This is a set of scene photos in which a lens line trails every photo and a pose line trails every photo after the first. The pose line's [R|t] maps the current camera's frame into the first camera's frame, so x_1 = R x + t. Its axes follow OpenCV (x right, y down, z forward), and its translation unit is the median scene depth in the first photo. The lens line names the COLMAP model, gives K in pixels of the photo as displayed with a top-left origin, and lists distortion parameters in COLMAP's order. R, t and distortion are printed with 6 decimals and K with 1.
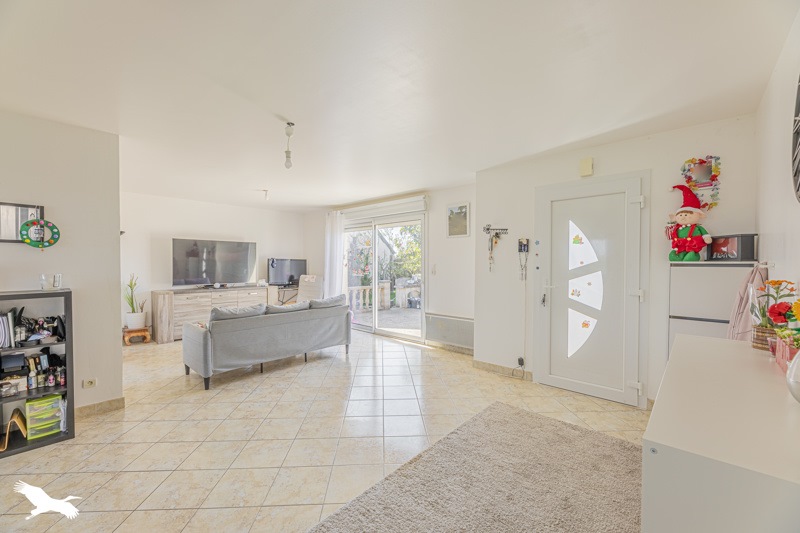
lens RADIAL K [[321.1, 0, 400.0], [0, 321.1, 266.5], [0, 0, 1]] dist [-0.003467, -0.000396]
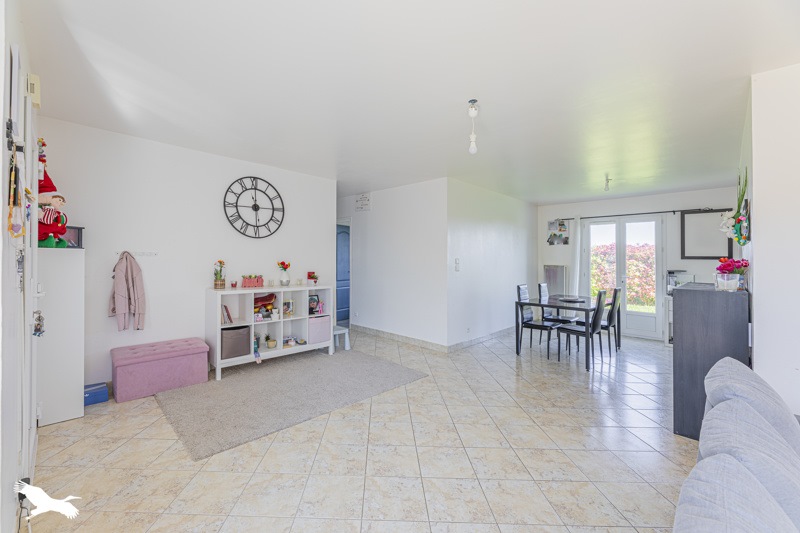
lens RADIAL K [[321.1, 0, 400.0], [0, 321.1, 266.5], [0, 0, 1]] dist [-0.003467, -0.000396]
pose [[-0.999861, -0.016443, 0.002920, -0.124365], [-0.016348, 0.999416, 0.030011, -0.008670], [-0.003412, 0.029959, -0.999545, 1.743661]]
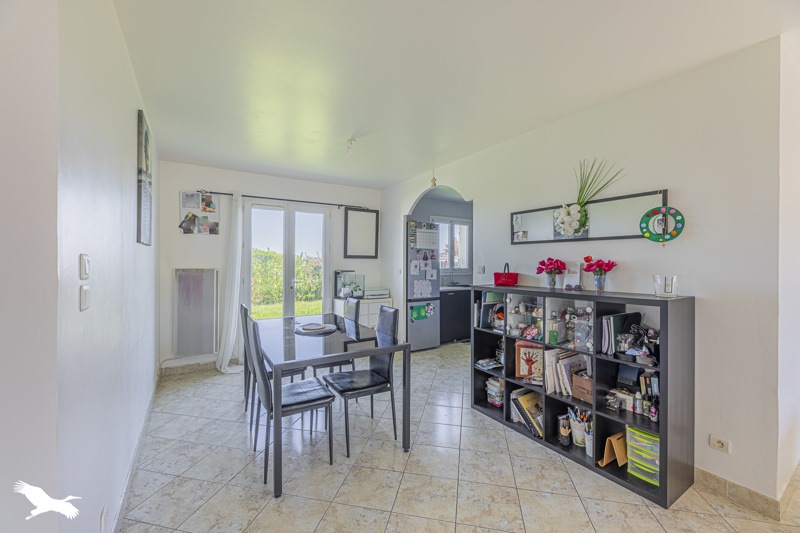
lens RADIAL K [[321.1, 0, 400.0], [0, 321.1, 266.5], [0, 0, 1]] dist [-0.003467, -0.000396]
pose [[-0.277810, 0.006731, -0.960613, -0.176622], [-0.010778, 0.999891, 0.010123, 0.001058], [0.960576, 0.013165, -0.277707, 0.601838]]
